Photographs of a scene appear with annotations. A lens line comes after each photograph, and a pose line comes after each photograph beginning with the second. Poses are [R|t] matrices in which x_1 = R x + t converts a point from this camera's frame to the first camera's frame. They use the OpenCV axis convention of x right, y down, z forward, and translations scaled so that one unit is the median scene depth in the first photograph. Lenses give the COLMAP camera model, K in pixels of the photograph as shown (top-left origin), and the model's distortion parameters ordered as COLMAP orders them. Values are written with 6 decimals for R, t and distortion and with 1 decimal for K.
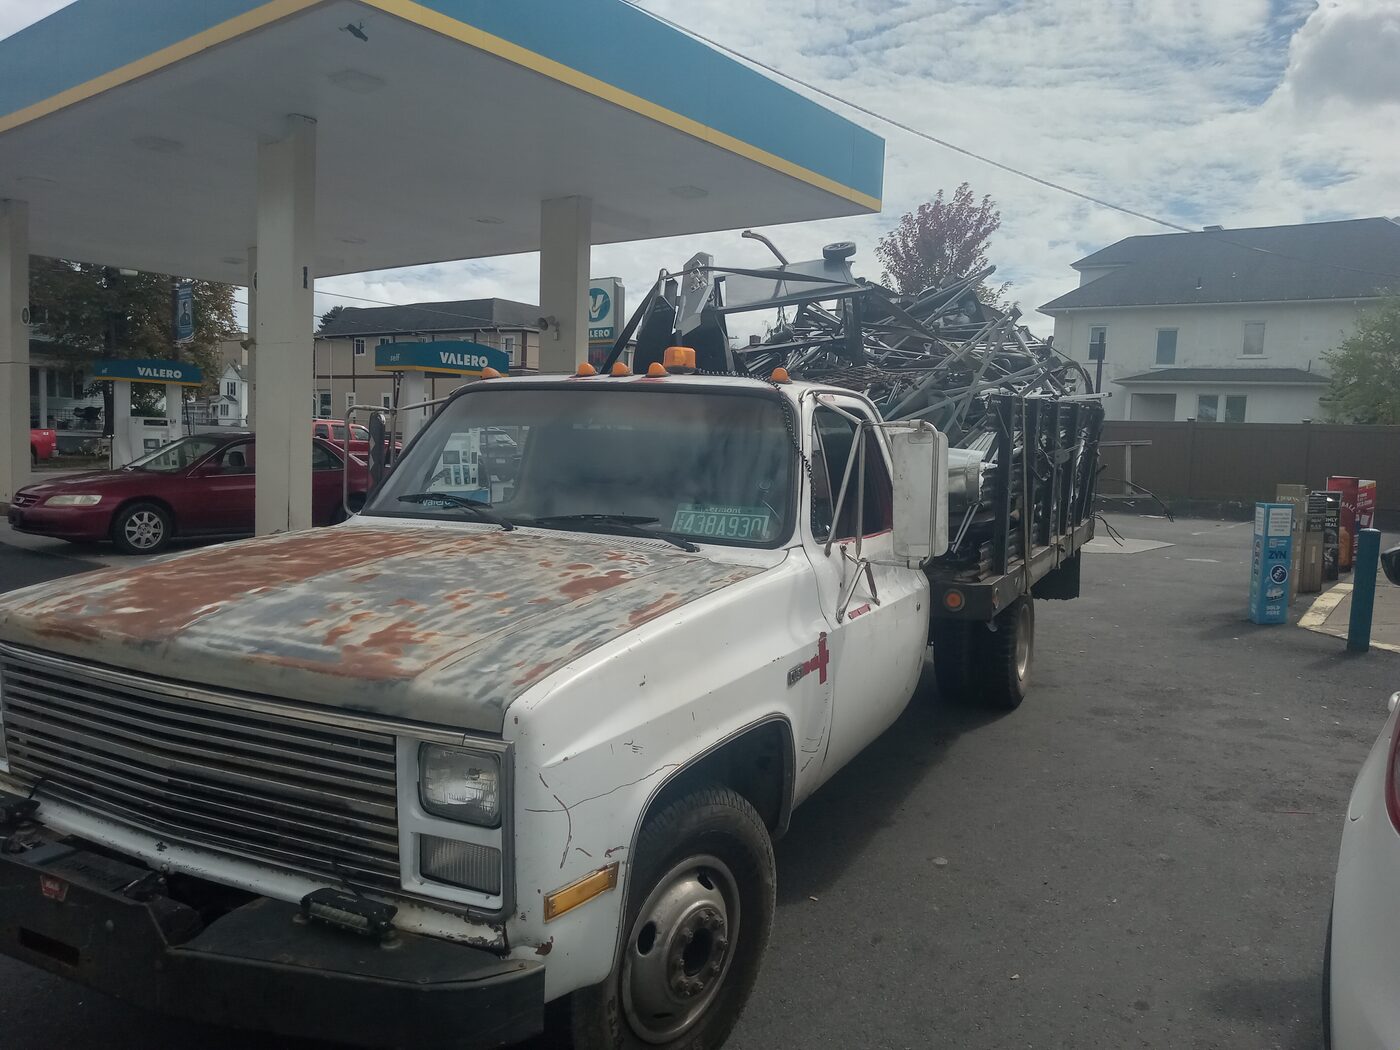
lens RADIAL K [[1034.8, 0, 700.0], [0, 1034.8, 525.0], [0, 0, 1]] dist [0.050885, -0.049392]
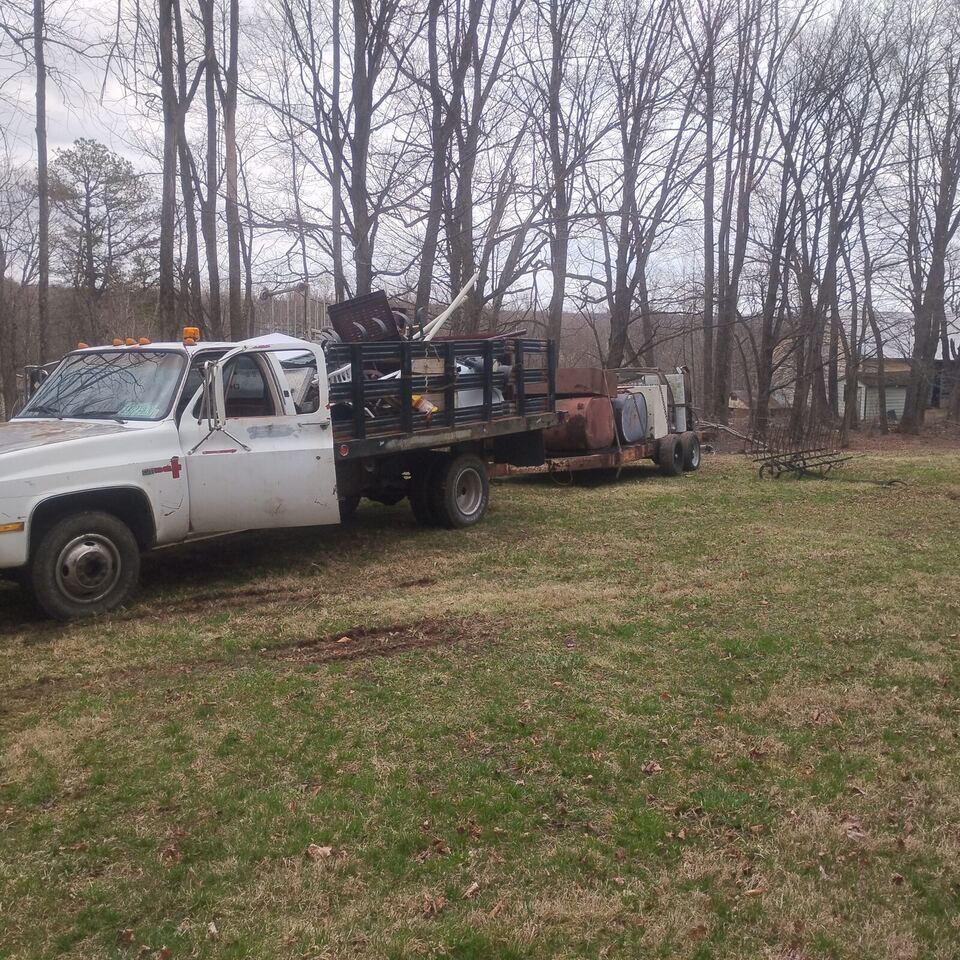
lens RADIAL K [[1001.6, 0, 480.0], [0, 1001.6, 480.0], [0, 0, 1]] dist [0.054323, -0.028075]
pose [[0.992438, -0.042426, -0.115178, 1.073378], [0.045823, 0.998584, 0.027005, 0.130941], [0.113869, -0.032079, 0.992978, -1.181685]]
